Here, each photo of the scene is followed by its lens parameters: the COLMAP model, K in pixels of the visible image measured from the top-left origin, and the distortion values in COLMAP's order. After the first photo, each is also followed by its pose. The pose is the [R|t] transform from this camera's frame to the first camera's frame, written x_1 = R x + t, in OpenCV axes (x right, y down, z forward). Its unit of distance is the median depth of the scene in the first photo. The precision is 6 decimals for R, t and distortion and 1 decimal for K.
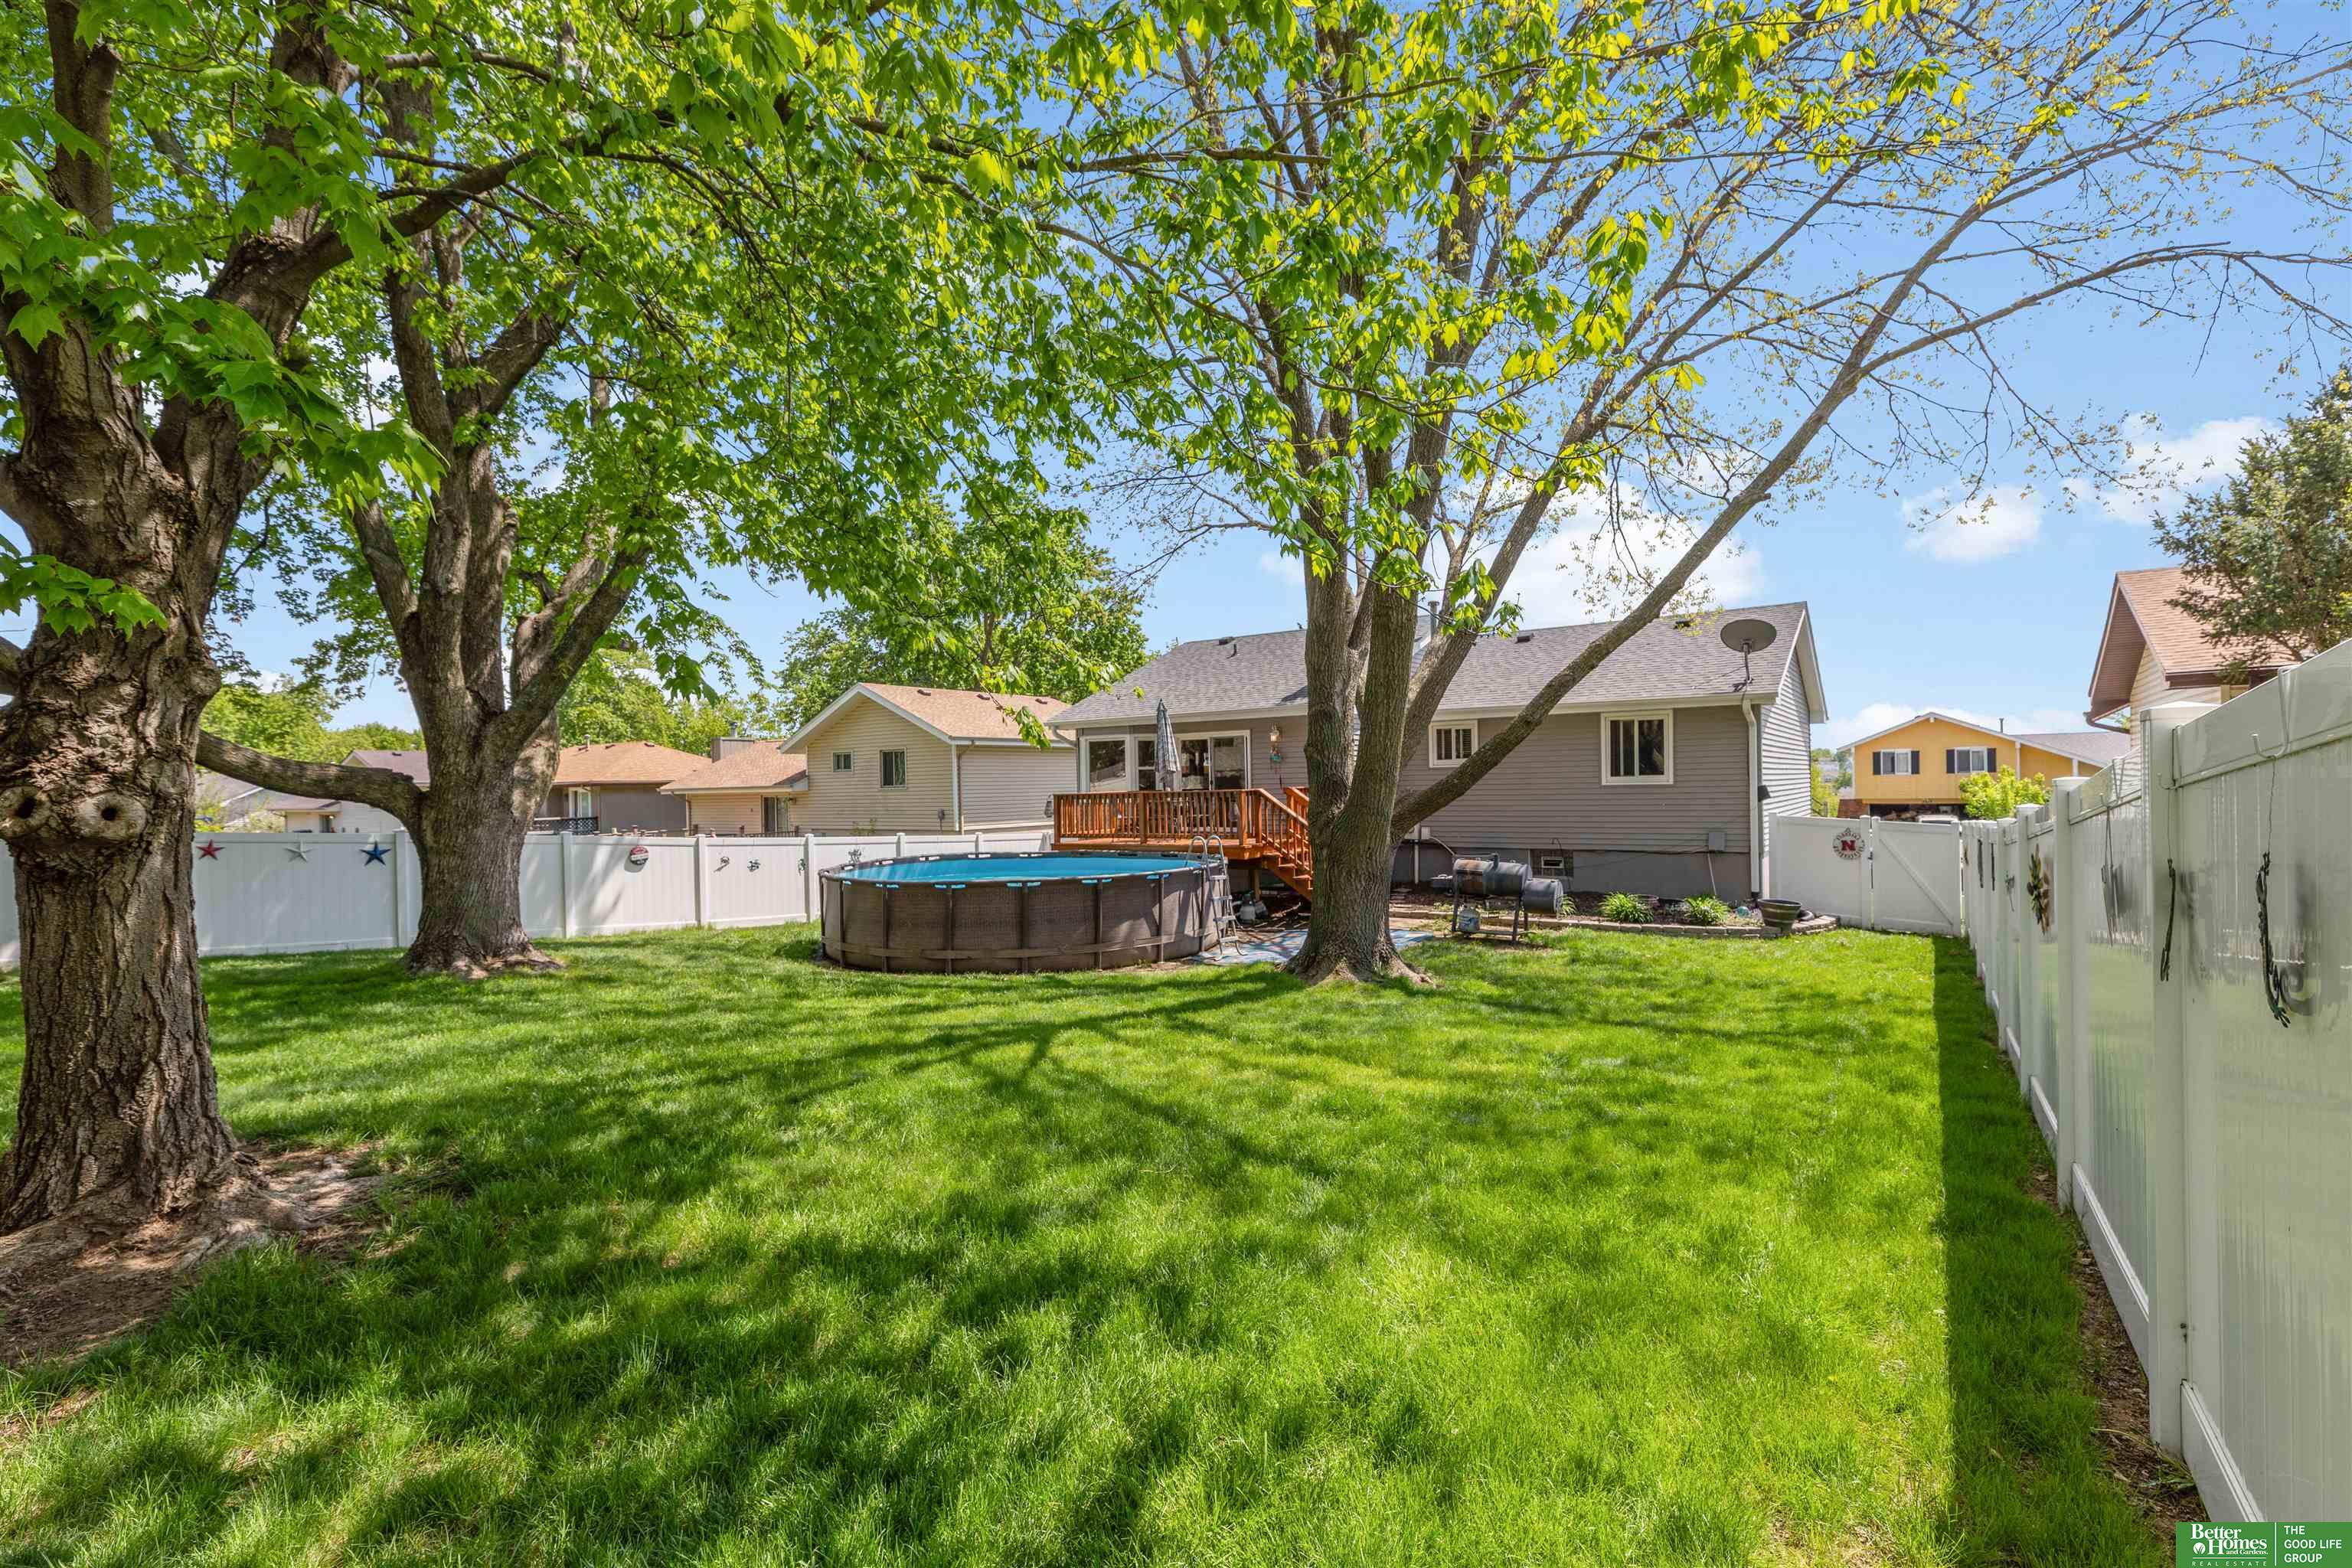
lens RADIAL K [[1085.3, 0, 1176.0], [0, 1085.3, 784.0], [0, 0, 1]] dist [0.028268, 0.000063]
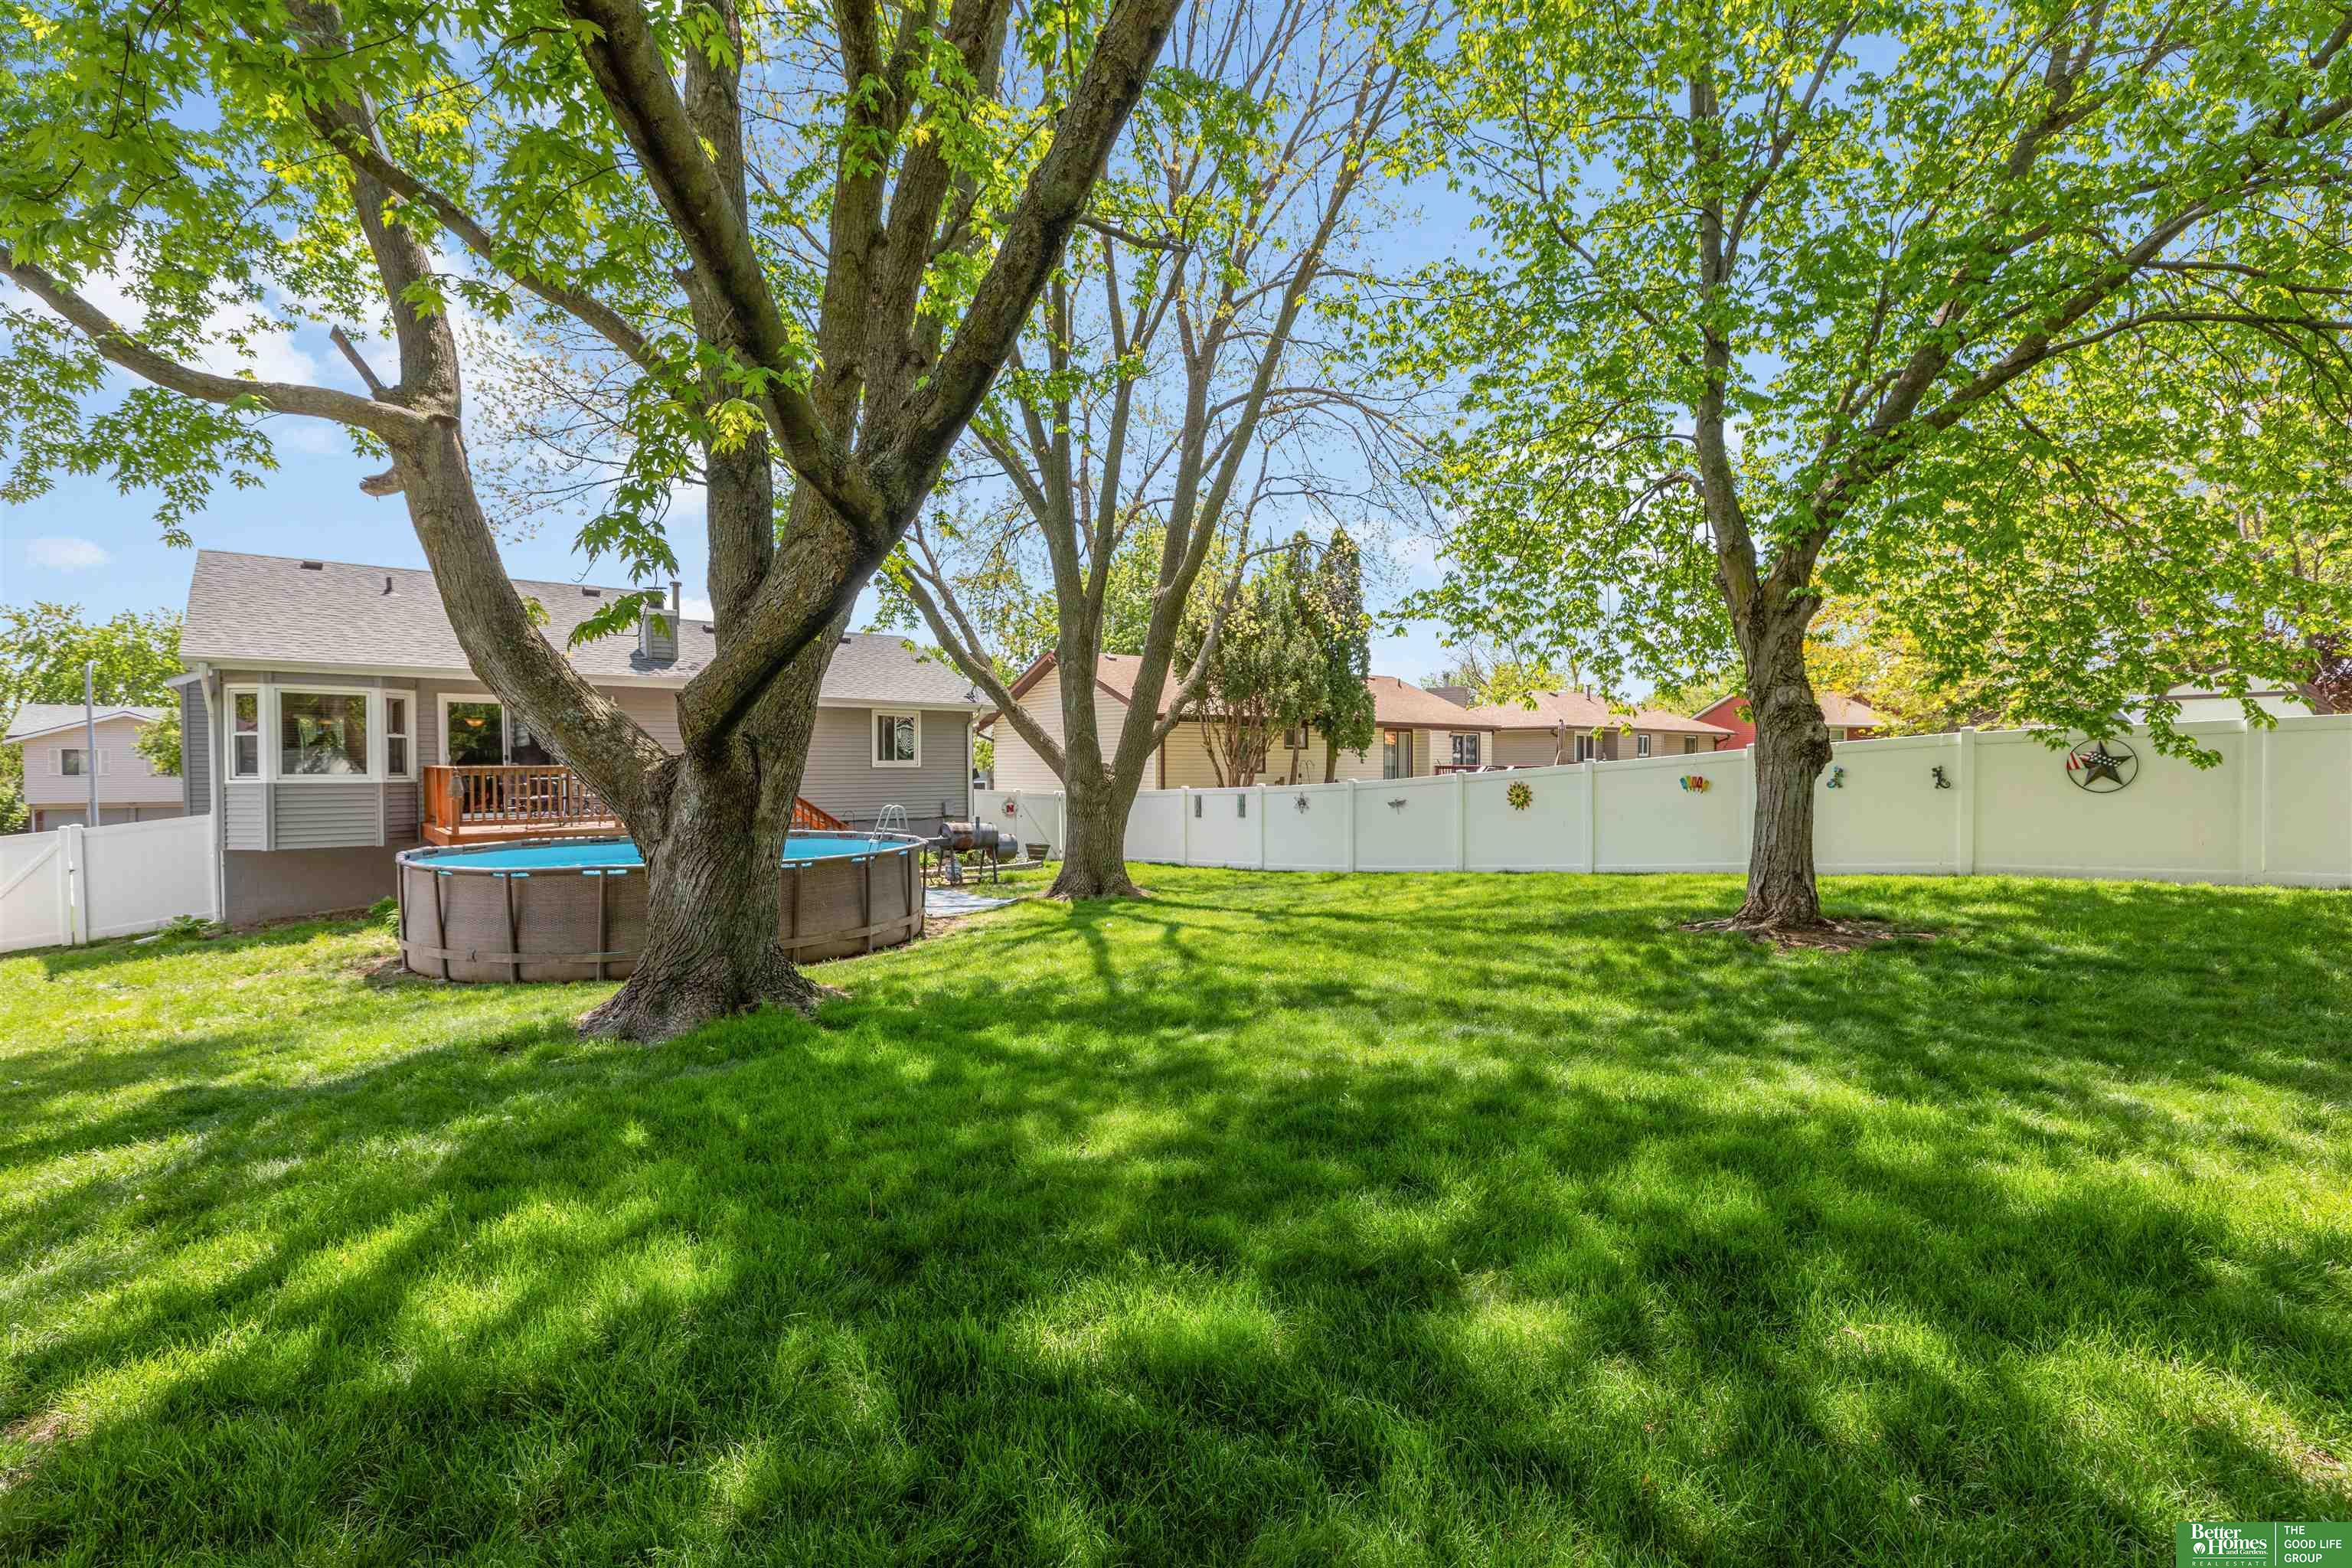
lens RADIAL K [[1085.3, 0, 1176.0], [0, 1085.3, 784.0], [0, 0, 1]] dist [0.028268, 0.000063]
pose [[0.249815, 0.001535, 0.968292, -0.719535], [-0.000421, 0.999999, -0.001476, 0.021730], [-0.968293, -0.000039, 0.249816, 0.356093]]
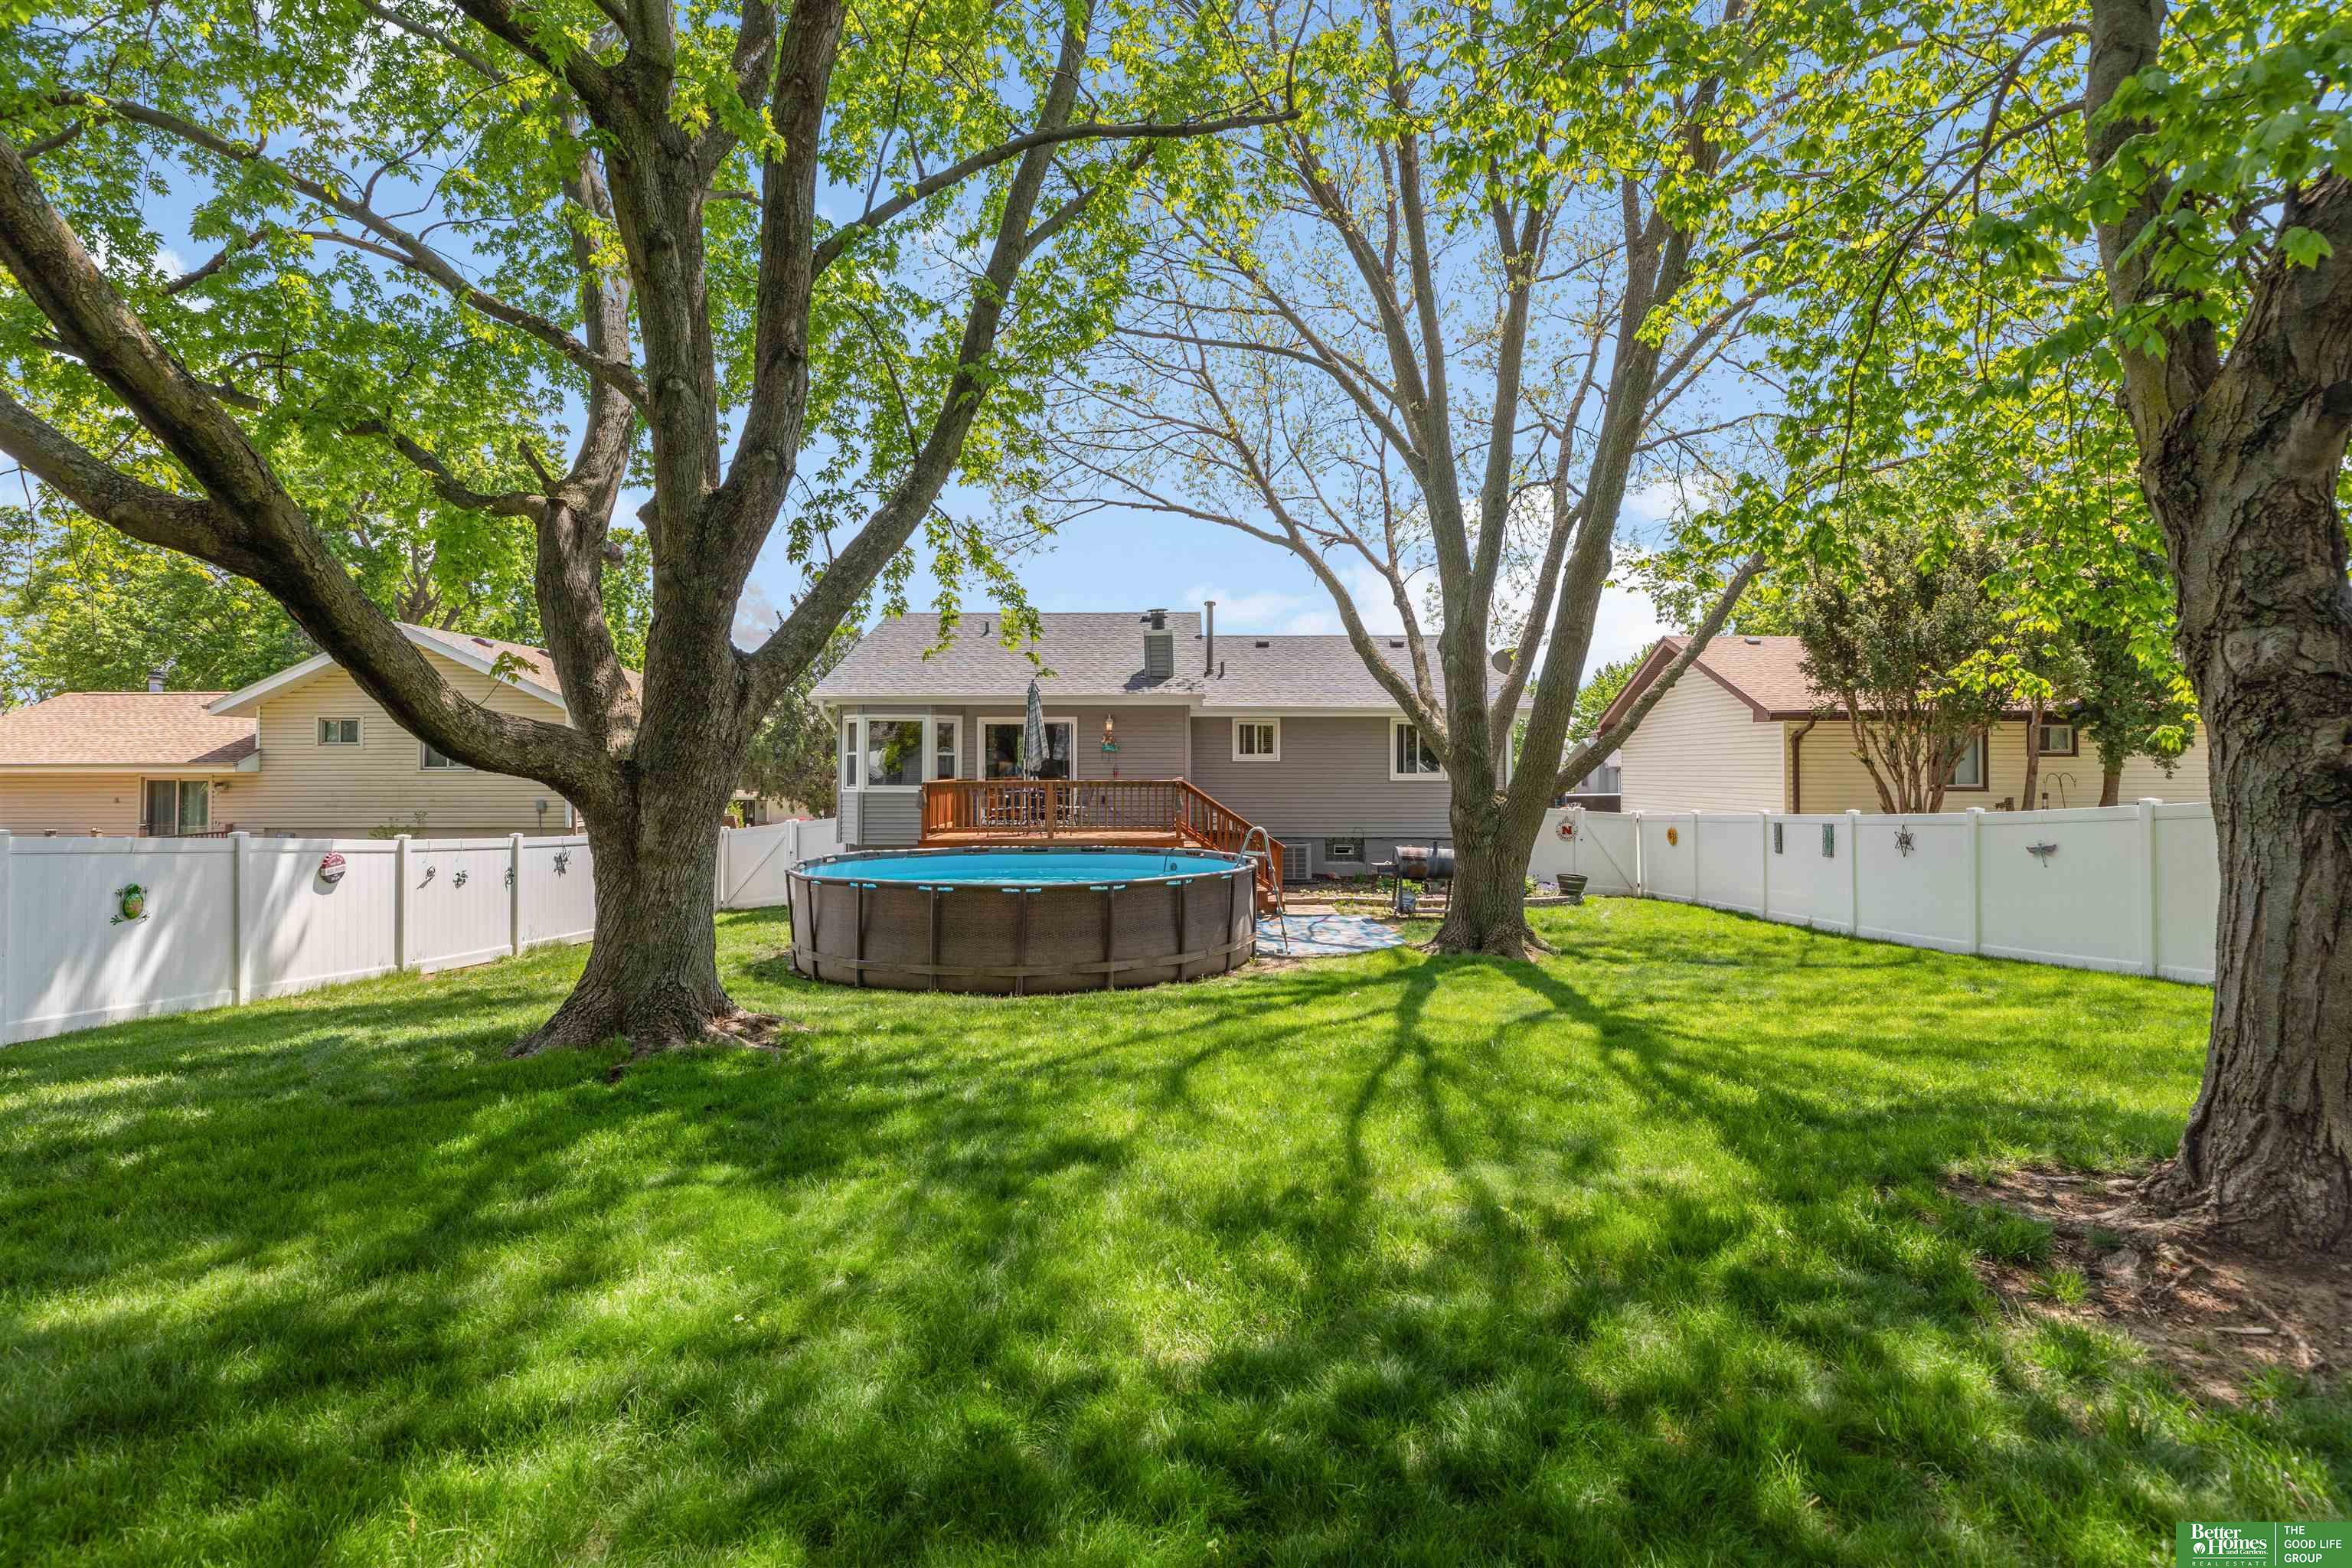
lens RADIAL K [[1109.8, 0, 1176.0], [0, 1109.8, 784.0], [0, 0, 1]] dist [0.000202, 0.000046]
pose [[0.817755, 0.012837, 0.575424, -0.460615], [-0.015352, 0.999882, -0.000489, 0.008529], [-0.575362, -0.008434, 0.817855, 0.178466]]
